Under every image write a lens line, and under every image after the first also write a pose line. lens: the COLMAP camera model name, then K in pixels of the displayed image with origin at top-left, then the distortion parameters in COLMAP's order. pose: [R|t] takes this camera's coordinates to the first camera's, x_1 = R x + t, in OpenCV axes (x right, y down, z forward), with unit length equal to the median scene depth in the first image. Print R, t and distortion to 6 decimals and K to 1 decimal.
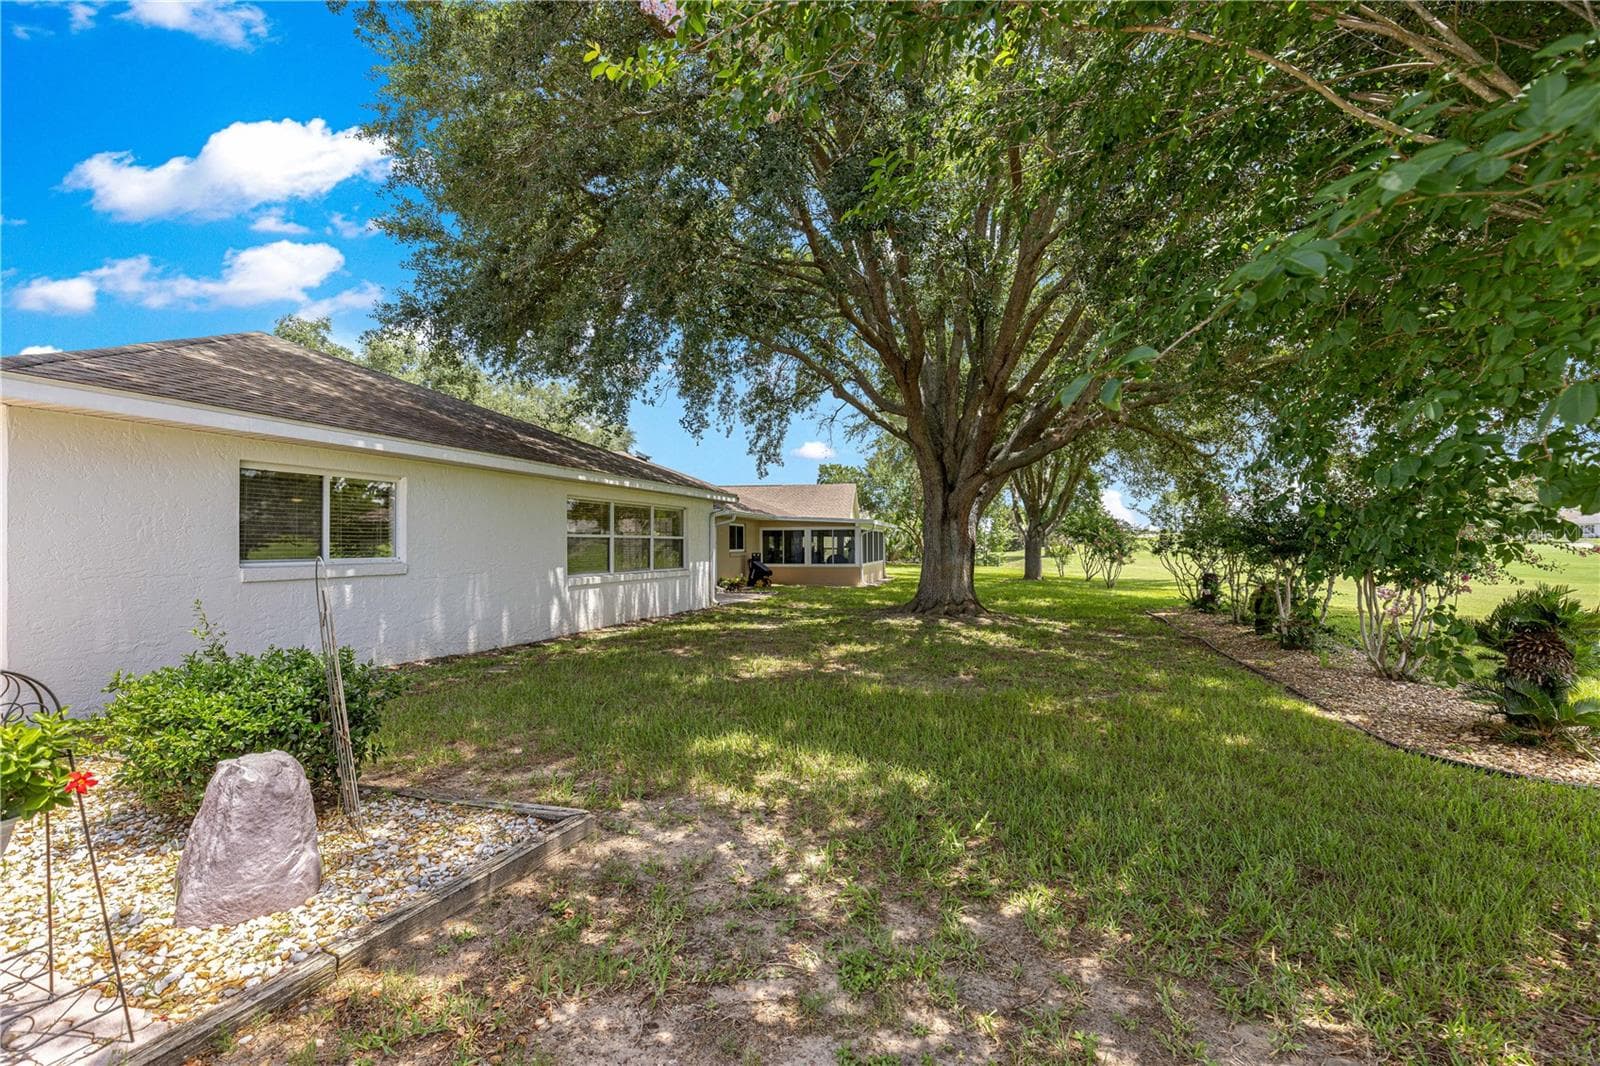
lens RADIAL K [[731.8, 0, 809.3], [0, 731.8, 539.0], [0, 0, 1]] dist [0.007055, -0.000181]
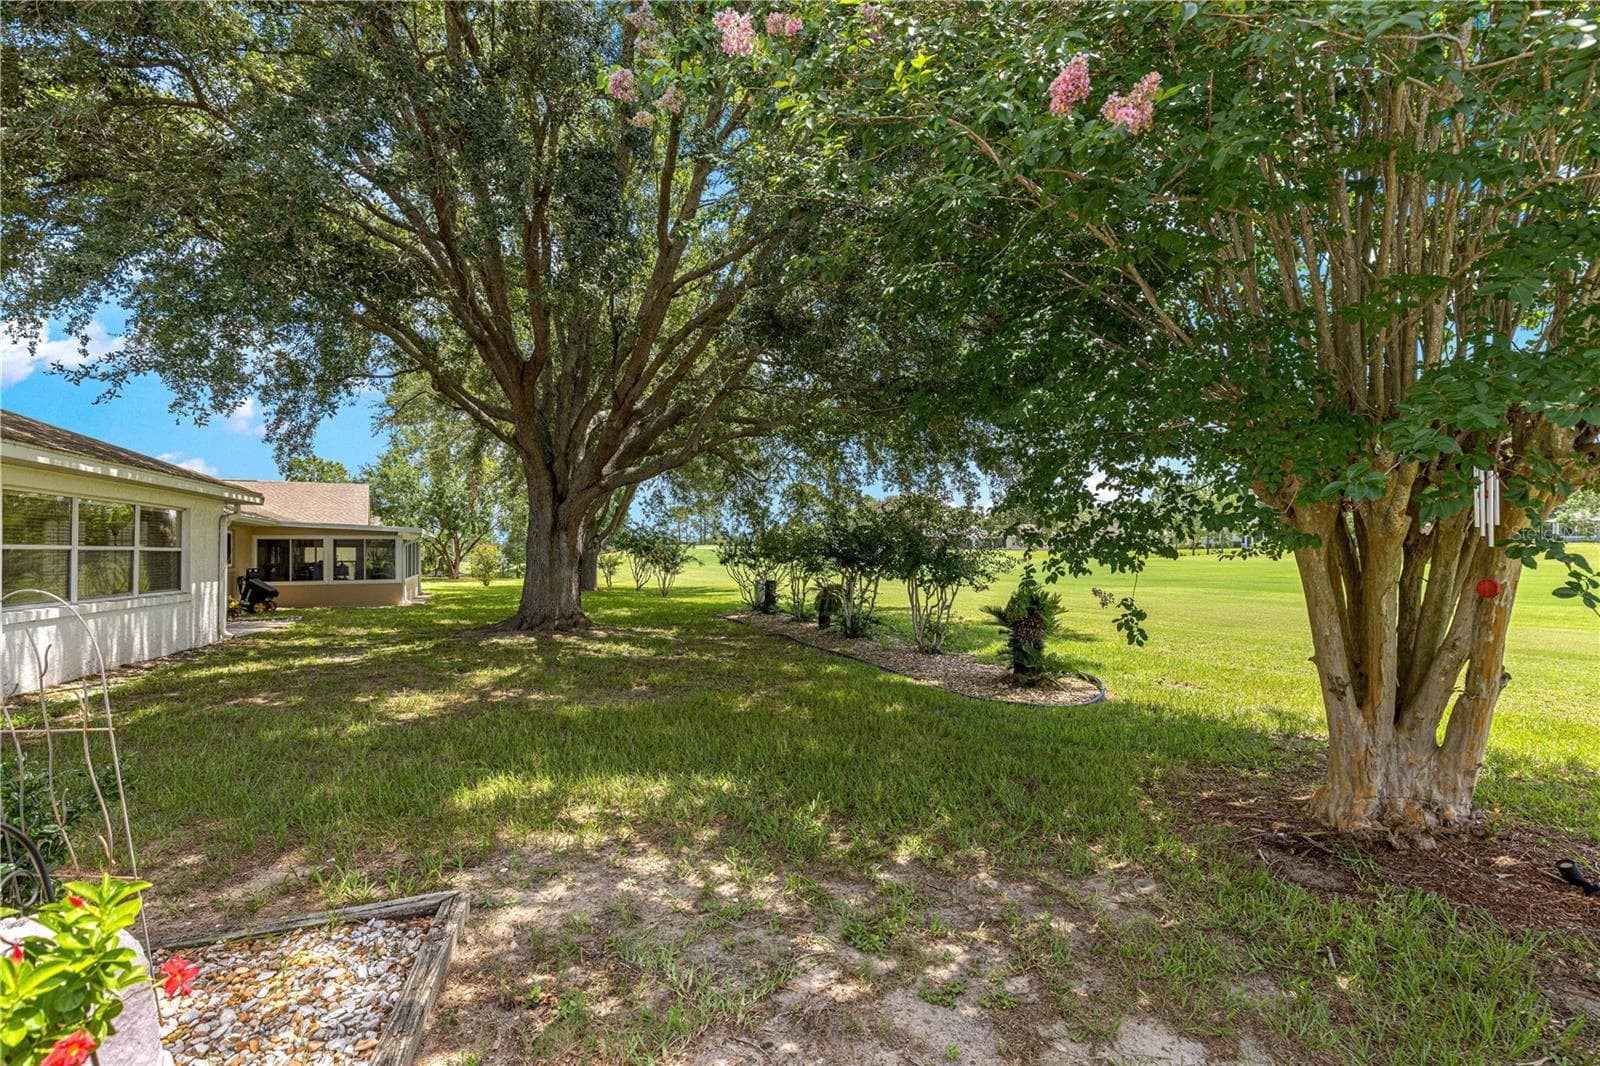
lens RADIAL K [[731.8, 0, 813.9], [0, 731.8, 540.0], [0, 0, 1]] dist [0.007055, -0.000181]
pose [[0.779148, 0.010163, 0.626757, -0.168865], [-0.002515, 0.999911, -0.013087, -0.003729], [-0.626834, 0.008620, 0.779105, 0.035691]]
